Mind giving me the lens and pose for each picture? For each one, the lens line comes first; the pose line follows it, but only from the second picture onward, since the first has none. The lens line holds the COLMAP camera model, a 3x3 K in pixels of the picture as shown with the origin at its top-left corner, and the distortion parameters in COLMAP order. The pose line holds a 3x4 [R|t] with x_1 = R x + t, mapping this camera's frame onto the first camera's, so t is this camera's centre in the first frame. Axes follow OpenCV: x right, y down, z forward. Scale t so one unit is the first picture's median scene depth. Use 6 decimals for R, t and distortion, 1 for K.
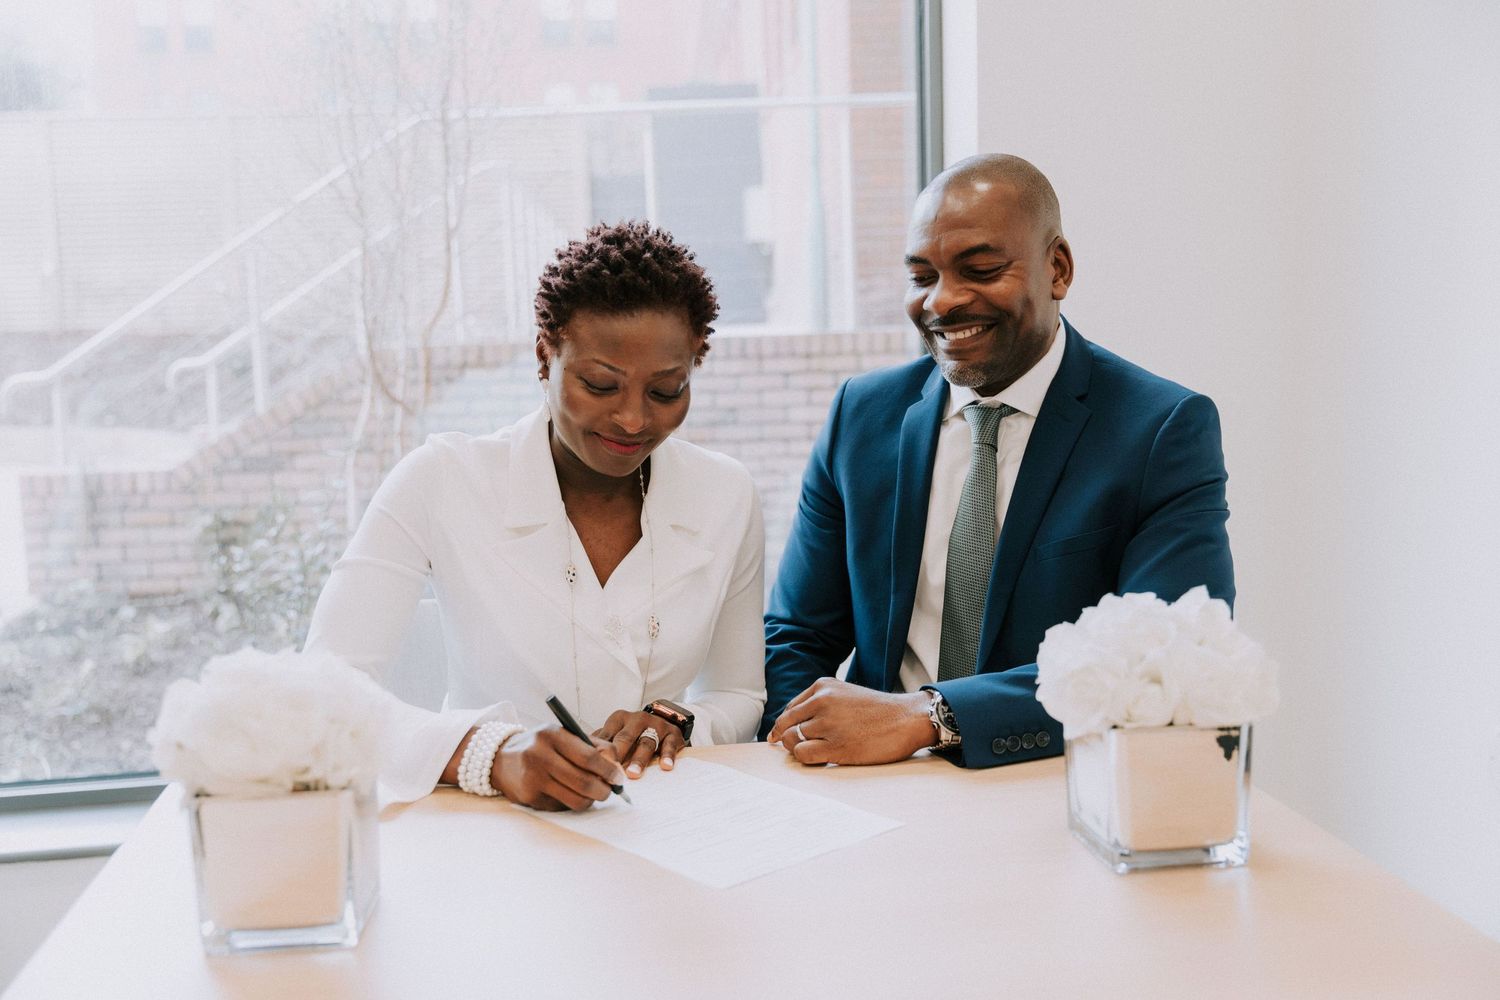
lens RADIAL K [[1586.8, 0, 750.0], [0, 1586.8, 500.0], [0, 0, 1]] dist [0.018231, 0.013619]
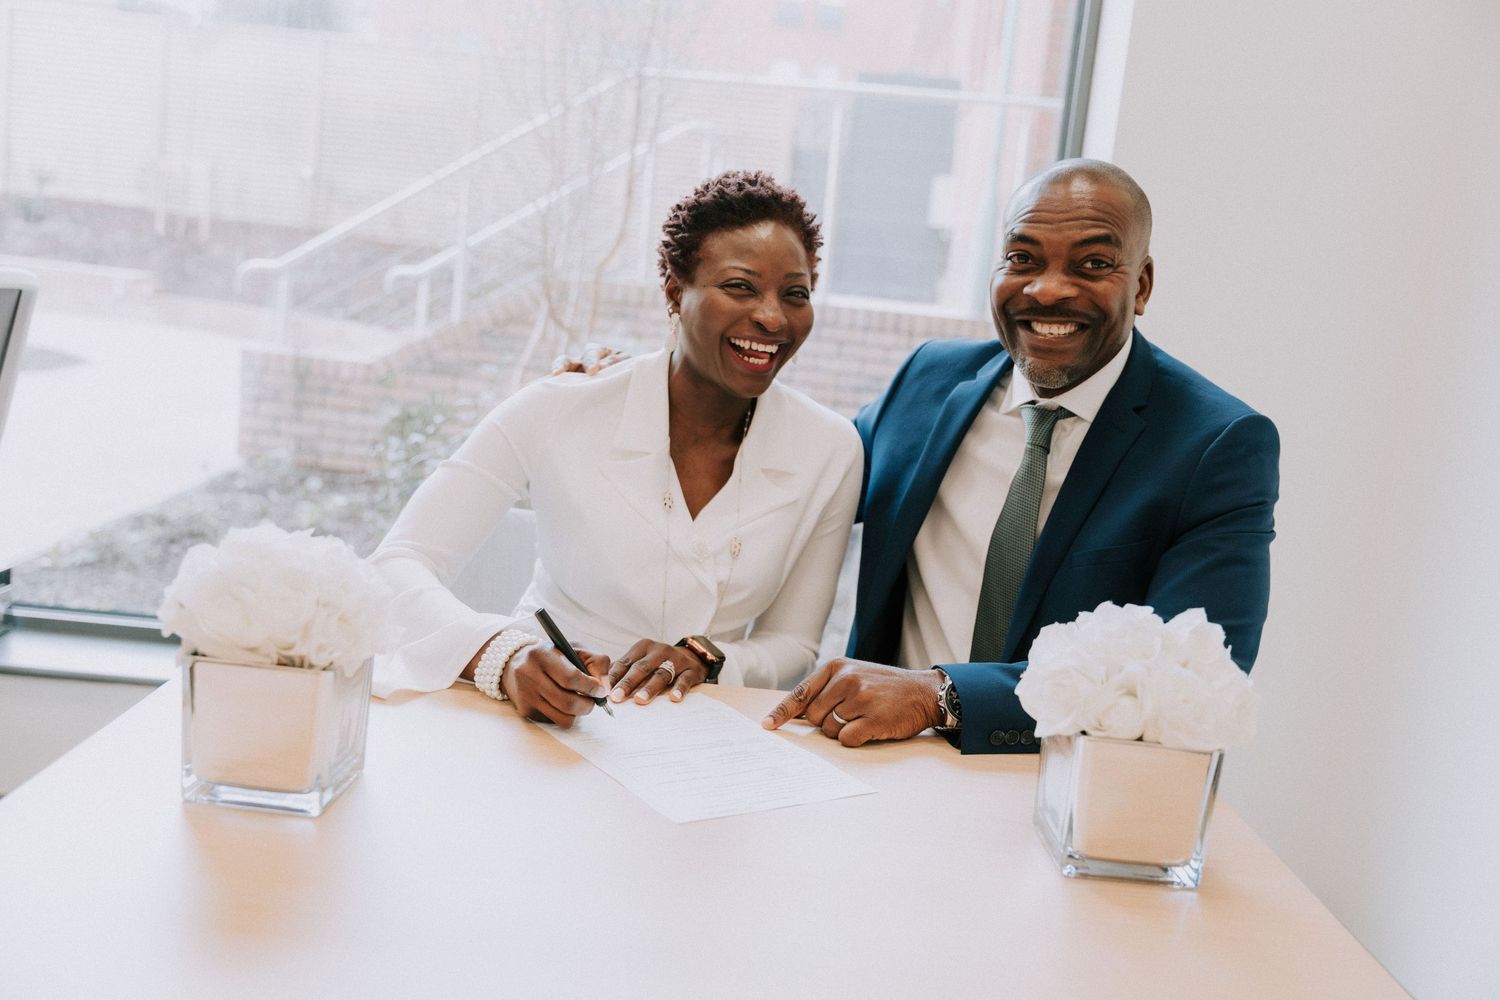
lens RADIAL K [[1454.4, 0, 750.0], [0, 1454.4, 500.0], [0, 0, 1]] dist [-0.001876, 0.002171]
pose [[0.982683, 0.148360, -0.111009, 0.064751], [-0.144883, 0.988688, 0.038803, -0.004848], [0.115510, -0.022048, 0.993062, 0.042426]]
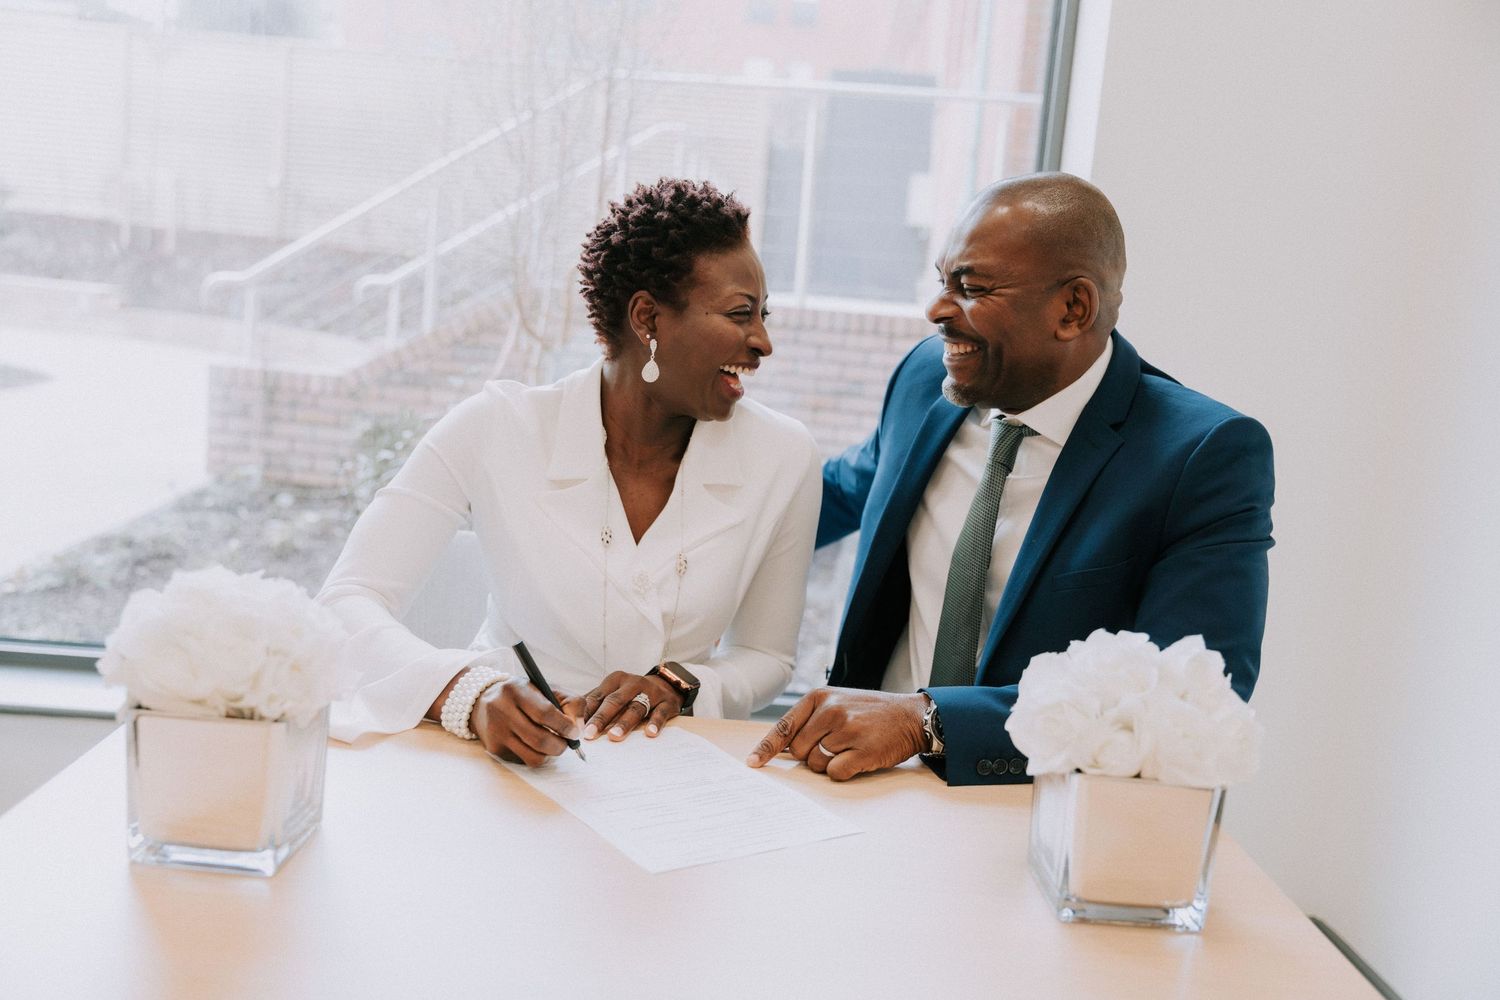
lens RADIAL K [[1468.8, 0, 740.3], [0, 1468.8, 499.0], [0, 0, 1]] dist [-0.000280, 0.005316]
pose [[0.985928, 0.129214, -0.106066, 0.064342], [-0.126021, 0.991363, 0.036304, -0.015734], [0.109841, -0.022427, 0.993696, 0.066592]]
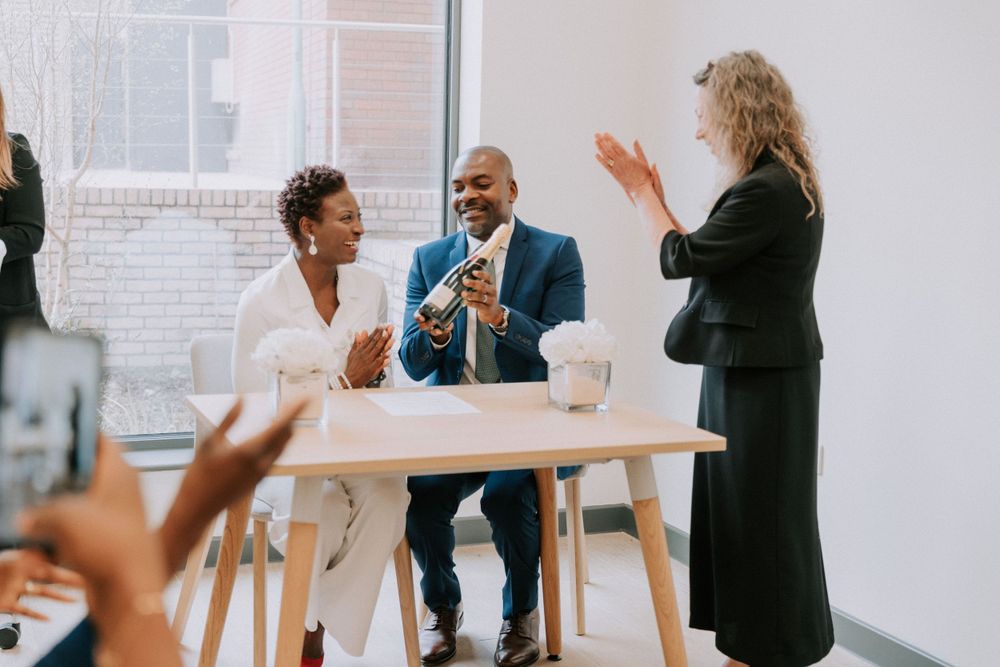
lens RADIAL K [[1405.2, 0, 503.2], [0, 1405.2, 324.9], [0, 0, 1]] dist [0.011034, -0.016678]
pose [[0.973340, 0.019616, 0.228527, -0.309682], [-0.018809, 0.999807, -0.005706, 0.056016], [-0.228594, 0.001256, 0.973521, -0.970376]]
